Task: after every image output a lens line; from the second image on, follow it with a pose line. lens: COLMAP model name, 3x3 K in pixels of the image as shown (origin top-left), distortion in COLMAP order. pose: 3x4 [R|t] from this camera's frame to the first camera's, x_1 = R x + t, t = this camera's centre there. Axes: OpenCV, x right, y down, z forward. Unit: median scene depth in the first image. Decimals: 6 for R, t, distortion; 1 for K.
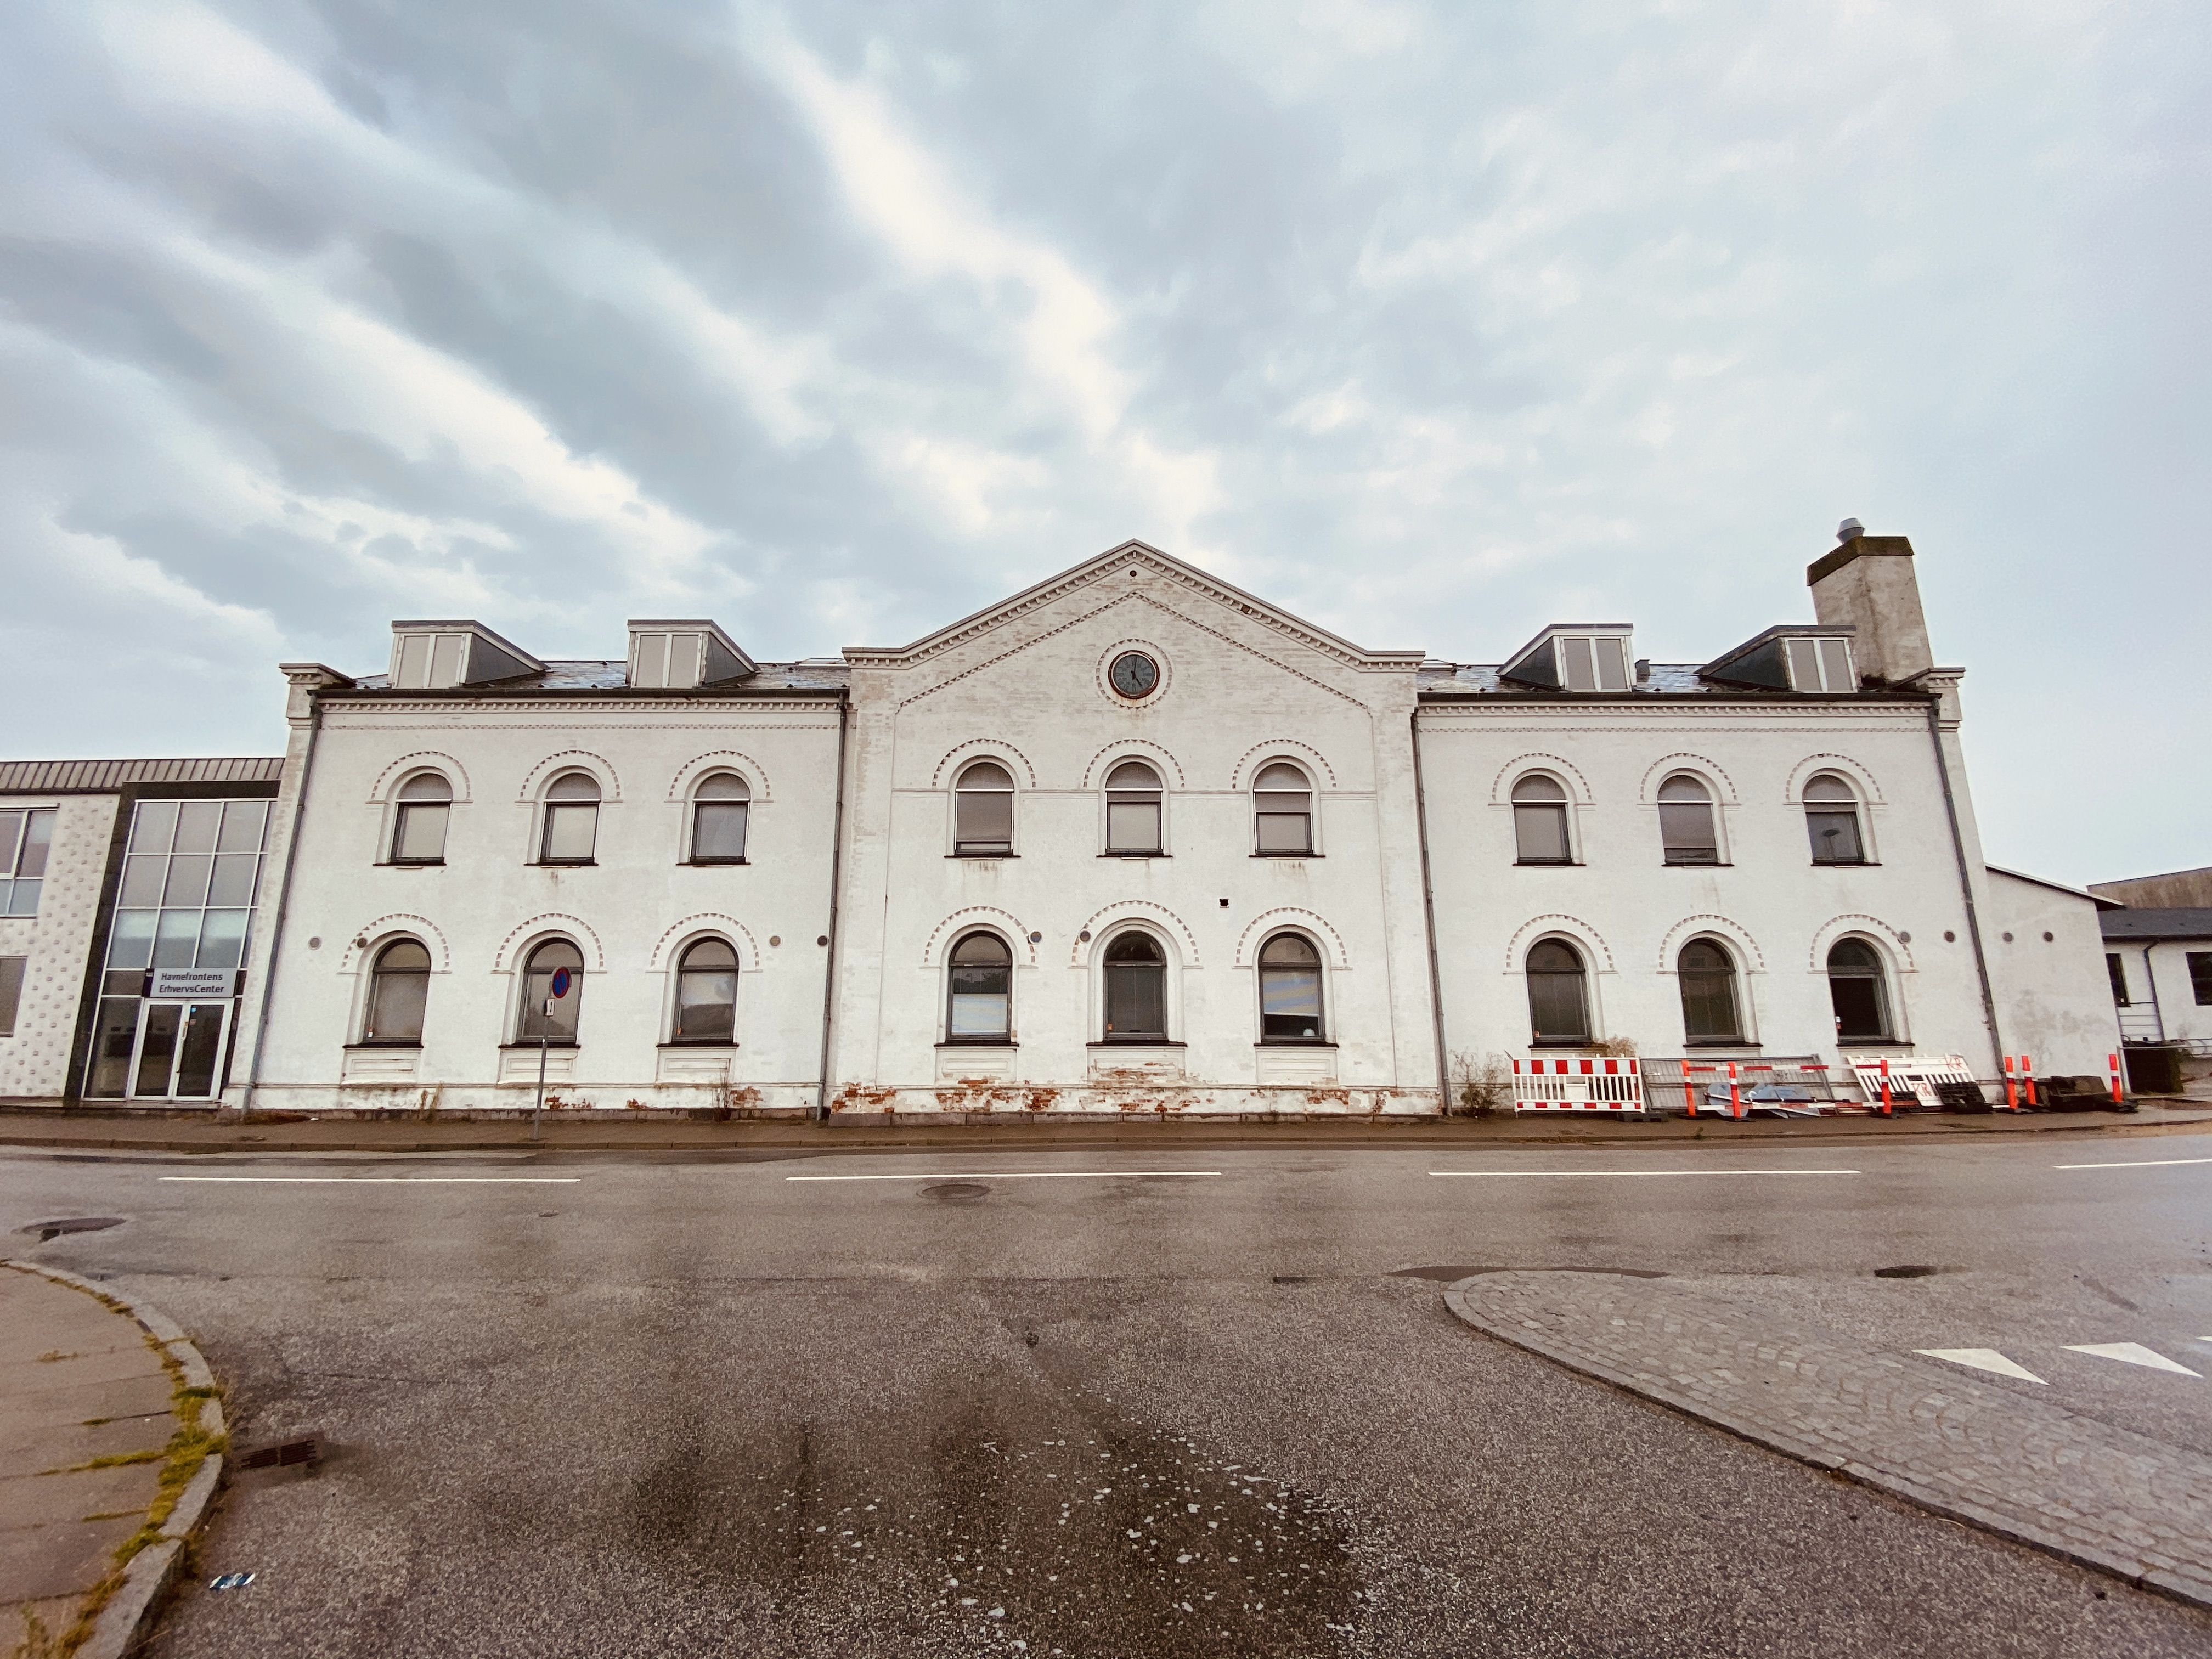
lens RADIAL K [[906.8, 0, 1107.2], [0, 906.8, 833.1], [0, 0, 1]] dist [0.012939, -0.018569]
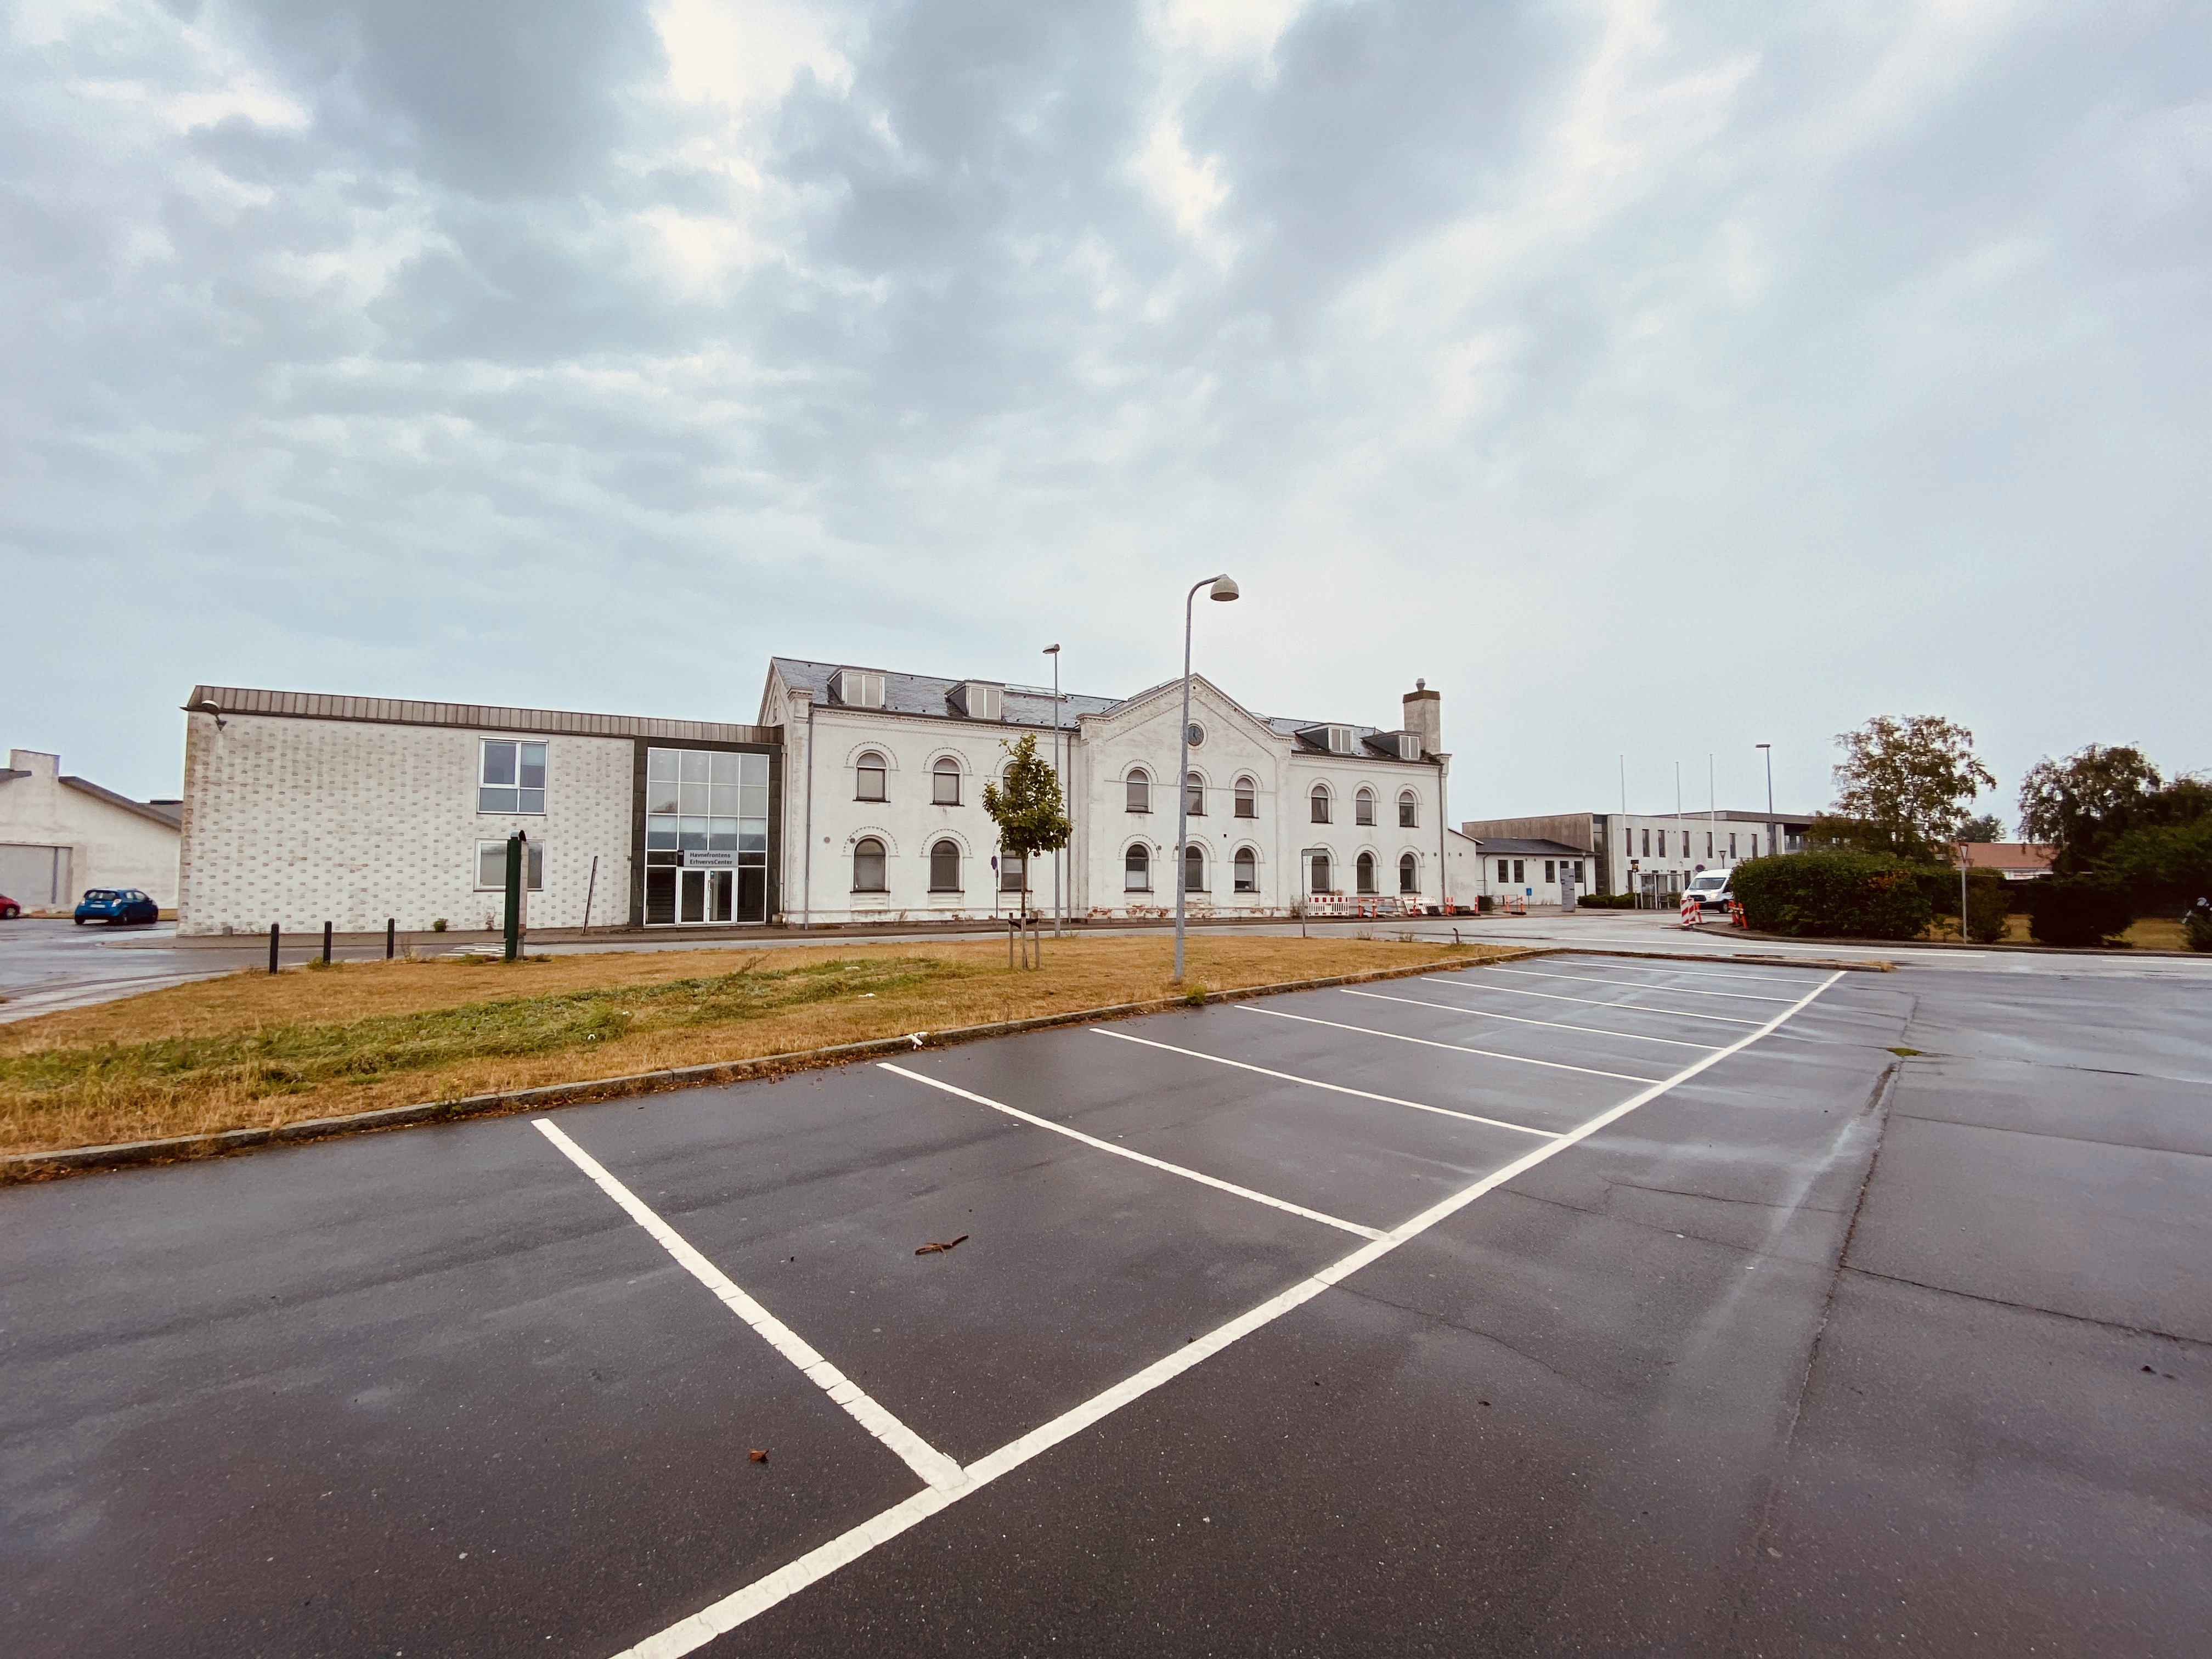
lens RADIAL K [[912.4, 0, 1117.6], [0, 912.4, 835.5], [0, 0, 1]] dist [0.028013, -0.019450]
pose [[0.882748, 0.031100, 0.468816, -1.233340], [-0.097054, 0.988357, 0.117182, -0.176112], [-0.459713, -0.148942, 0.875489, -0.988474]]
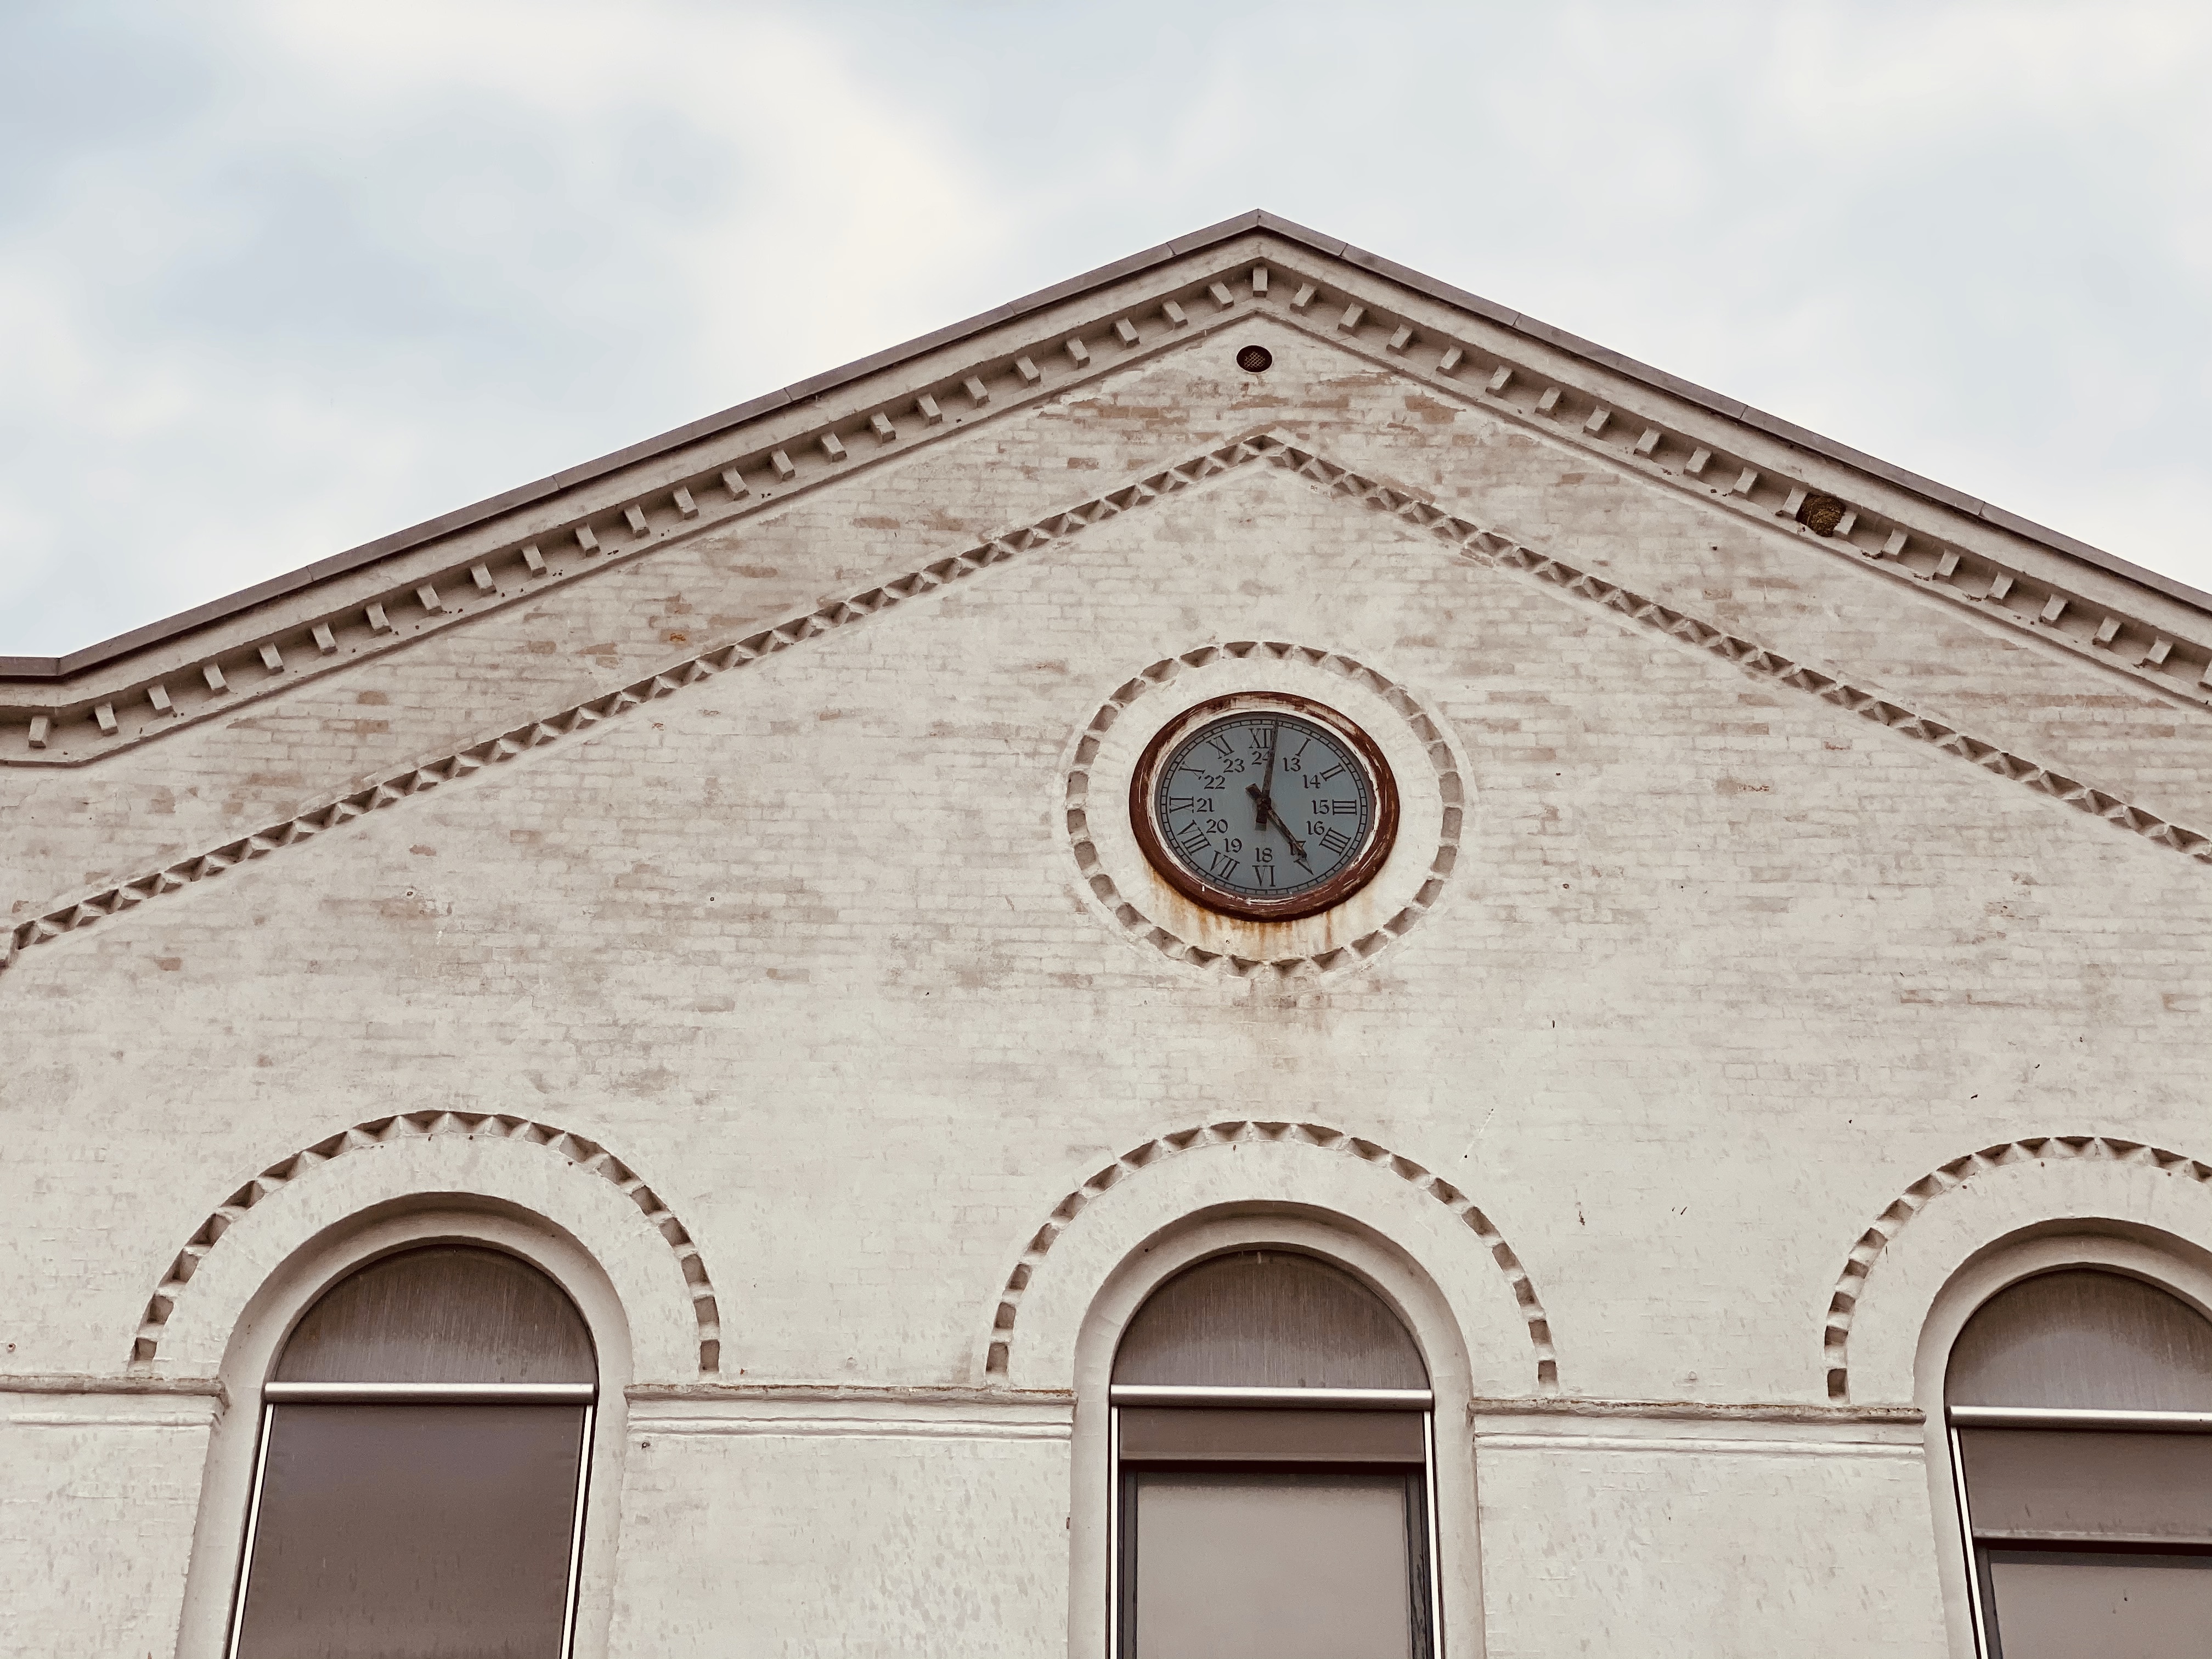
lens RADIAL K [[3290.1, 0, 1096.8], [0, 3290.1, 826.7], [0, 0, 1]] dist [0.127830, 0.000409]
pose [[0.999939, 0.011039, -0.000190, -0.005806], [-0.010467, 0.942434, -0.334229, 0.063995], [-0.003511, 0.334211, 0.942492, 0.346113]]
